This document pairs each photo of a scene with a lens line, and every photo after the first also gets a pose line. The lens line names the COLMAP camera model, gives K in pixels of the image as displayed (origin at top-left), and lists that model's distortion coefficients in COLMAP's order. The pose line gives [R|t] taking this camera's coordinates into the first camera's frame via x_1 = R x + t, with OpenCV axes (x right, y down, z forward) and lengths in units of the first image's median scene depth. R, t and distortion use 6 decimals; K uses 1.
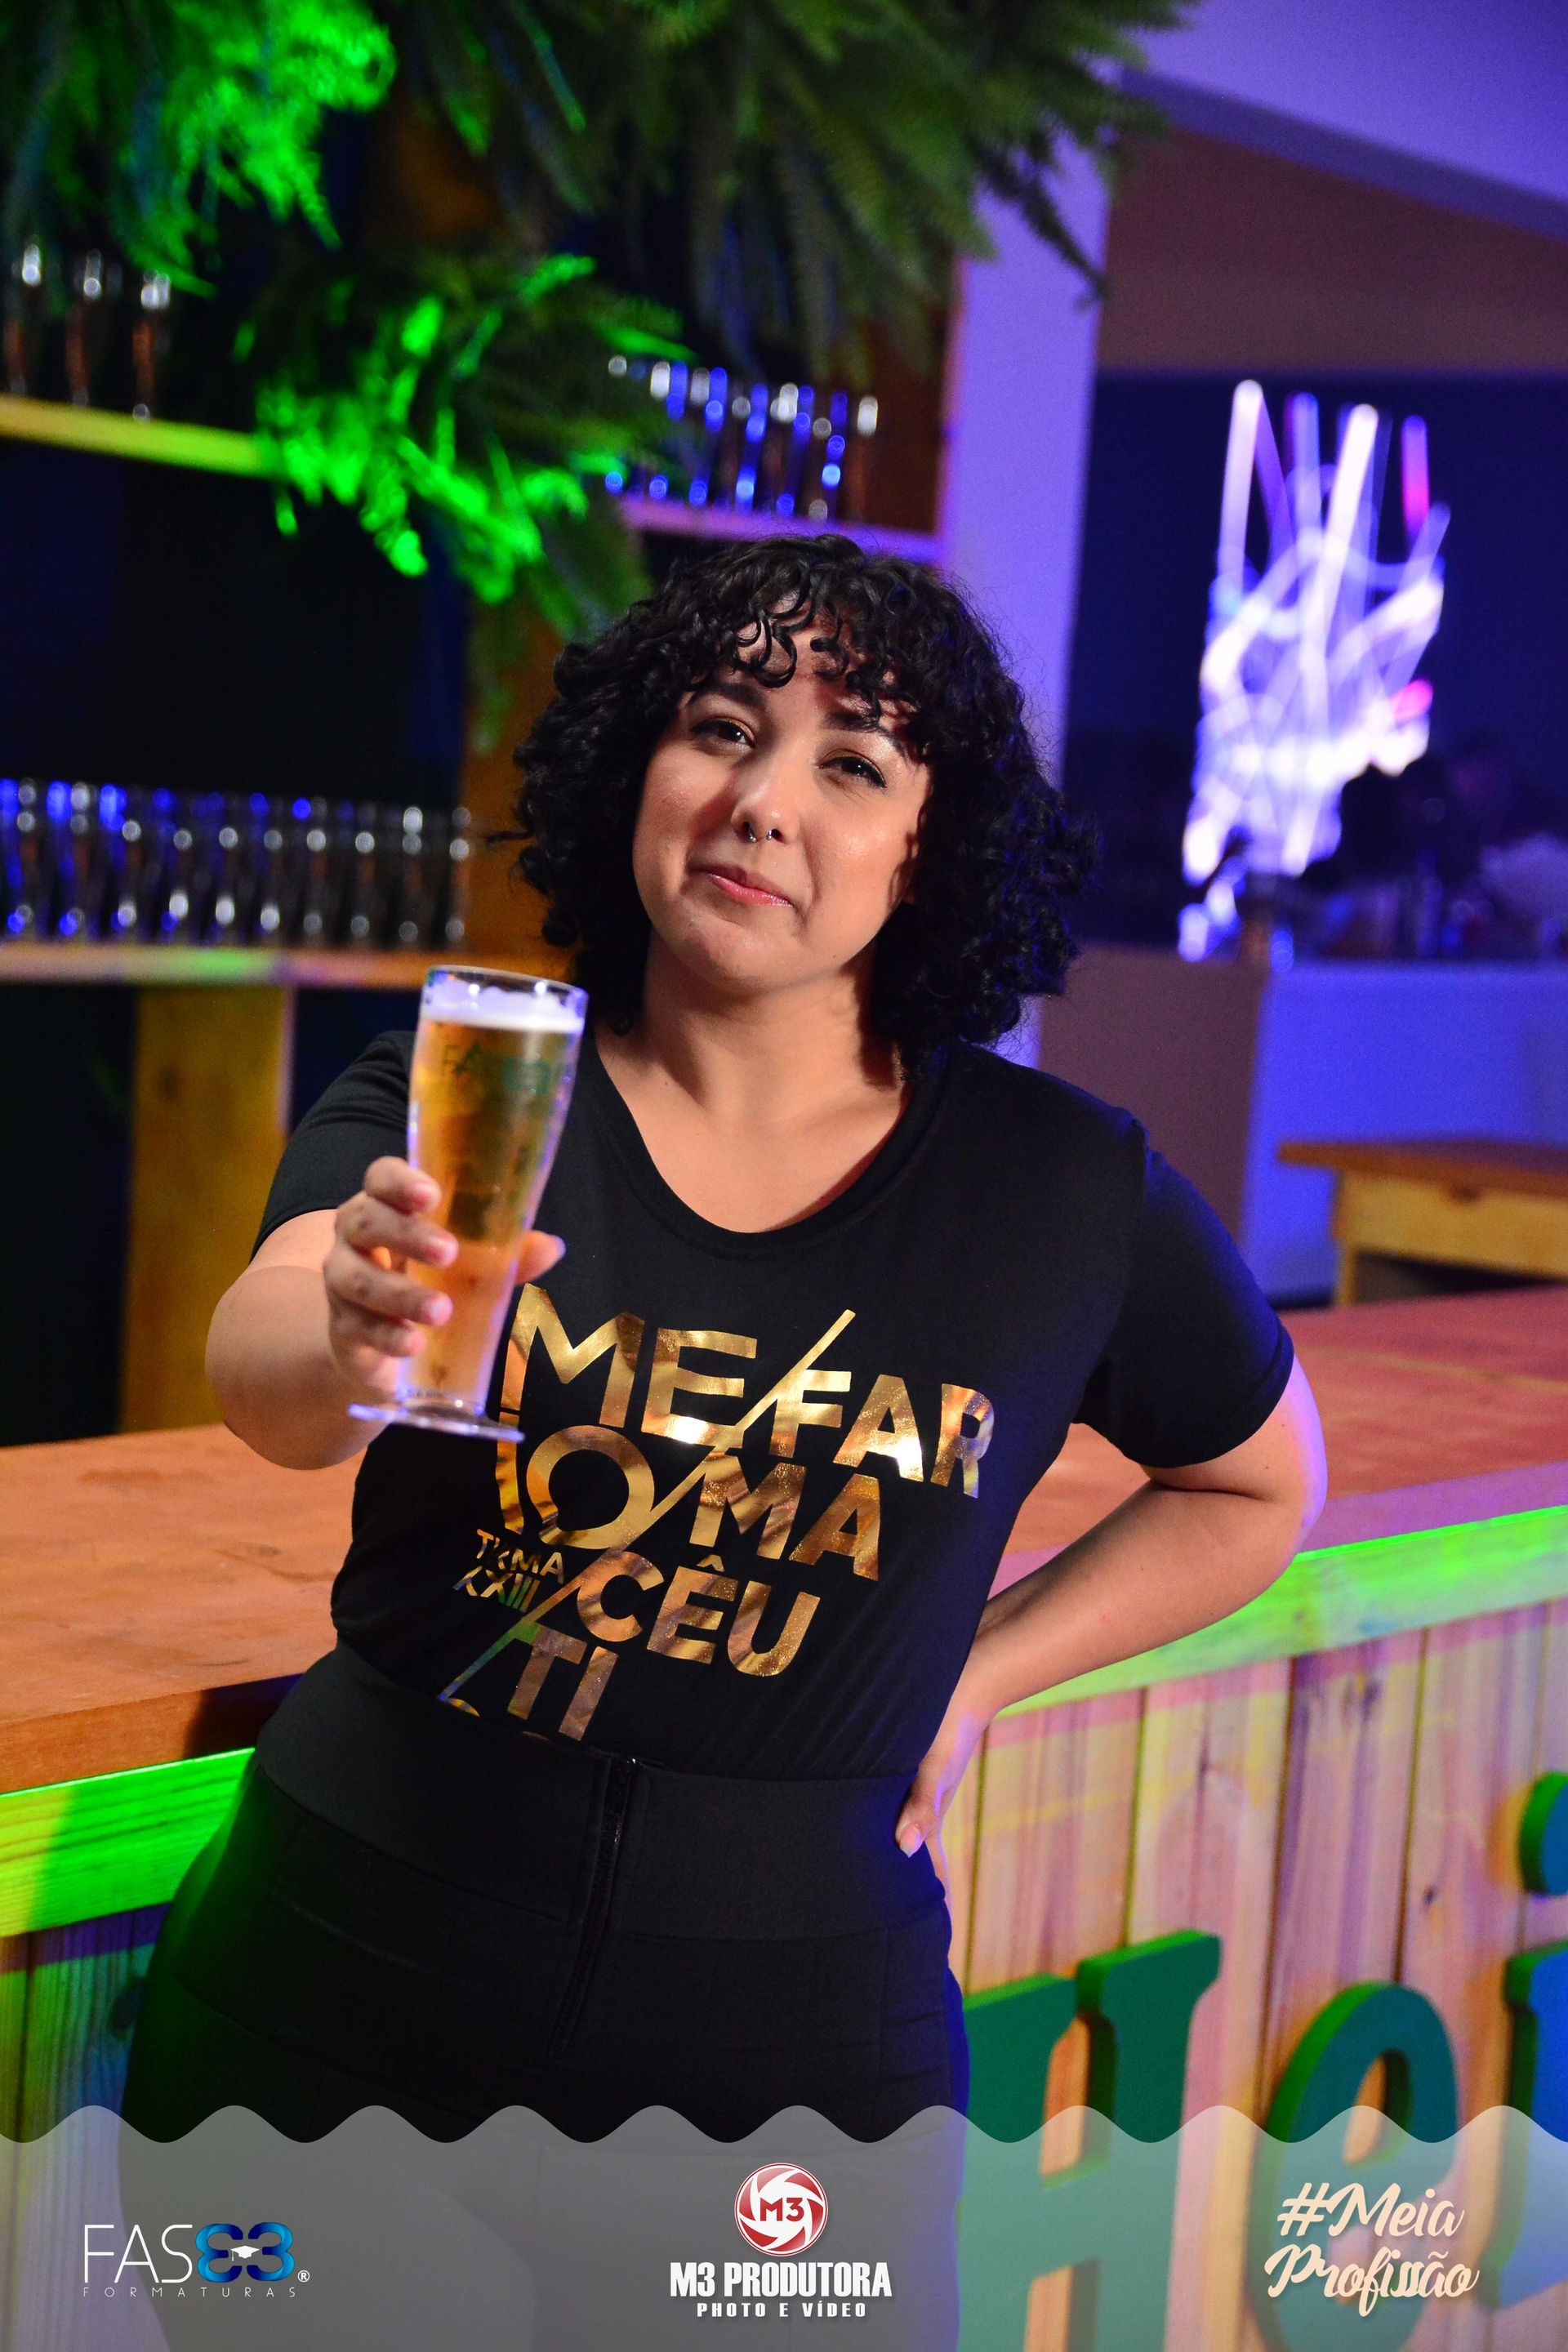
lens RADIAL K [[5002.5, 0, 784.0], [0, 5002.5, 1176.0], [0, 0, 1]] dist [0.249258, 0.075006]
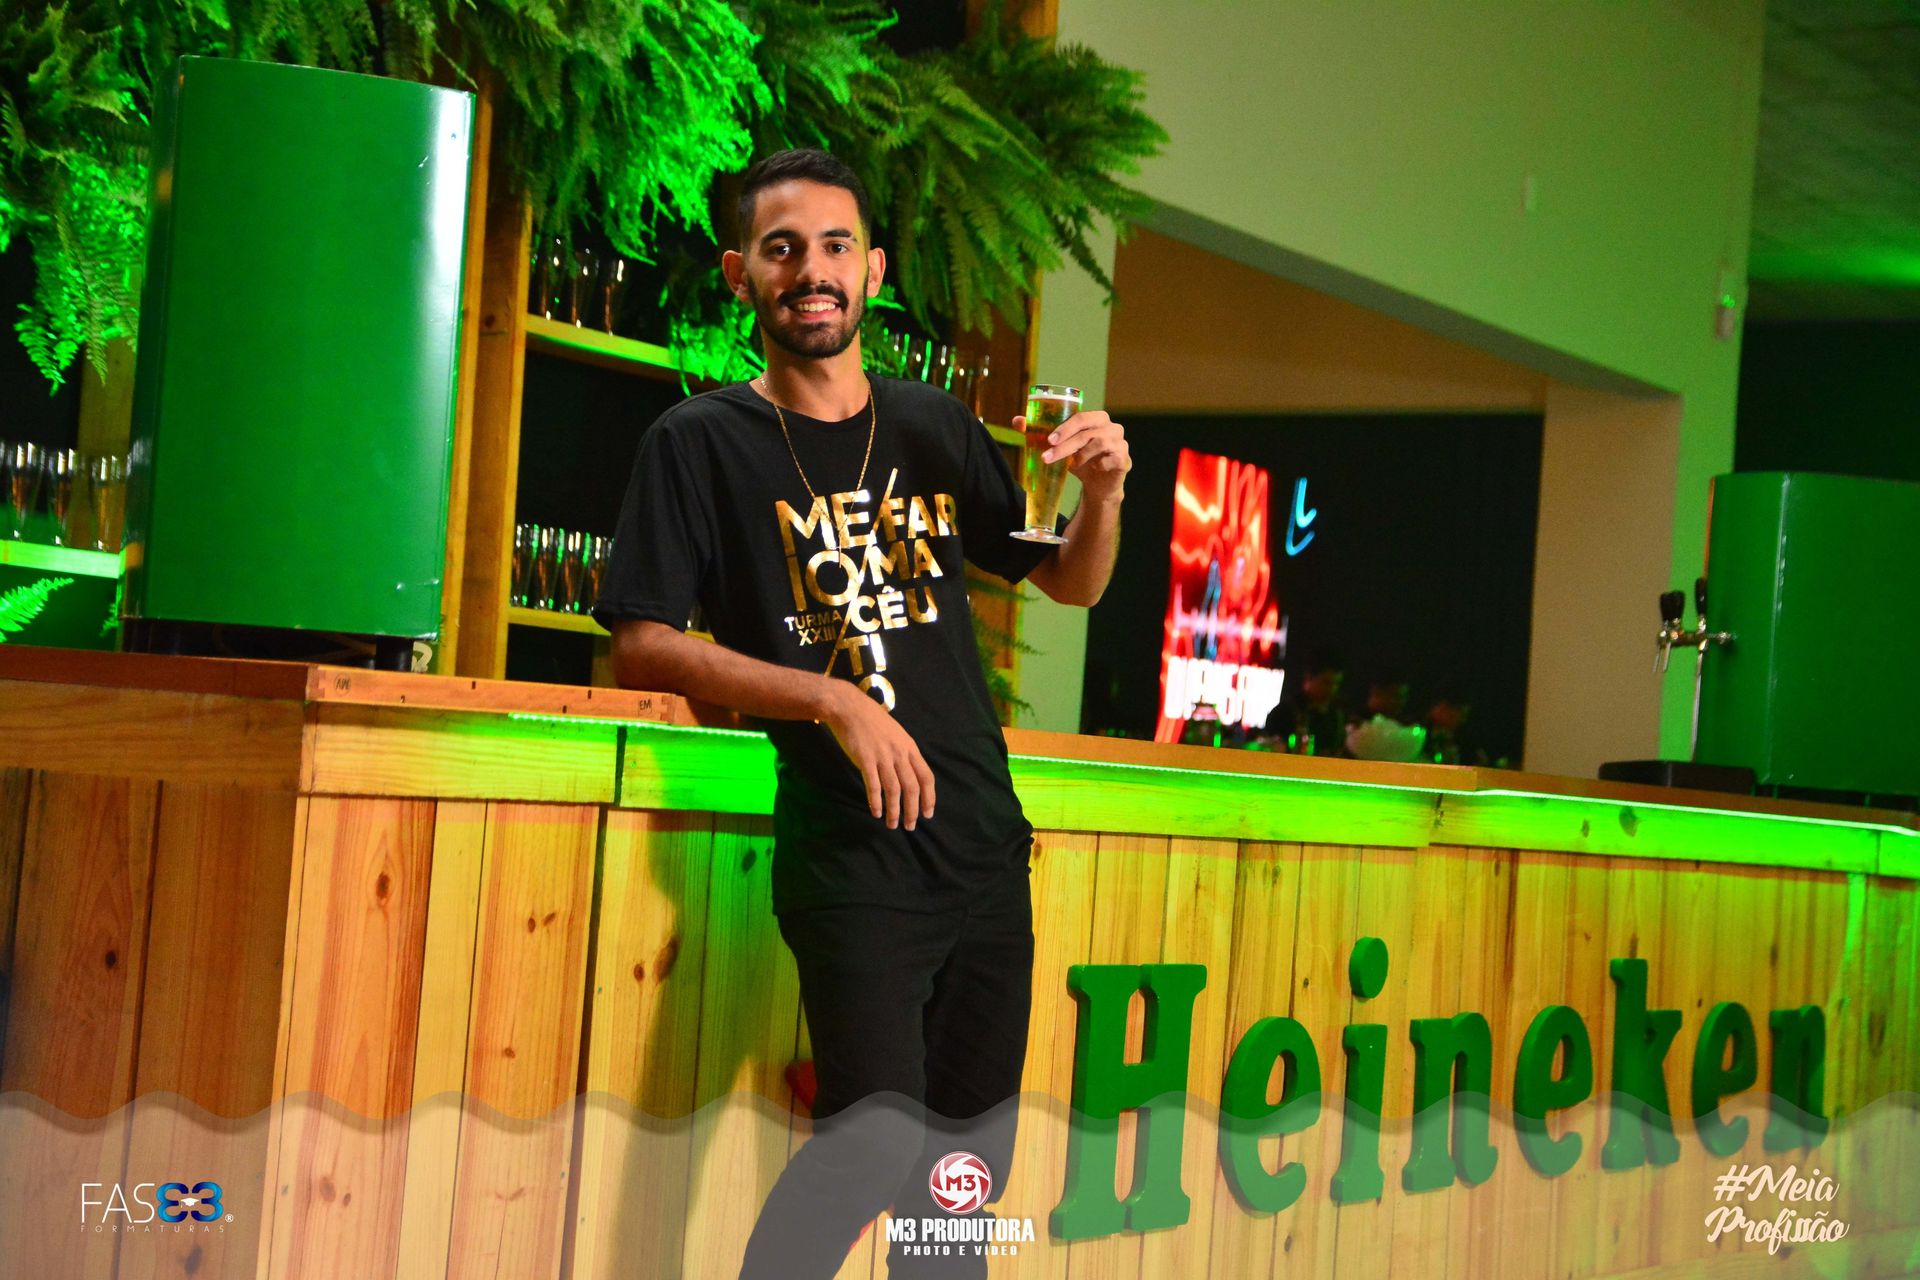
lens RADIAL K [[3675.6, 0, 998.7], [0, 3675.6, 631.9], [0, 0, 1]] dist [0.193679, 0.081210]
pose [[0.999081, 0.001095, 0.042846, -0.042198], [0.004464, 0.991576, -0.129446, 0.136245], [-0.042626, 0.129519, 0.990660, -0.343197]]
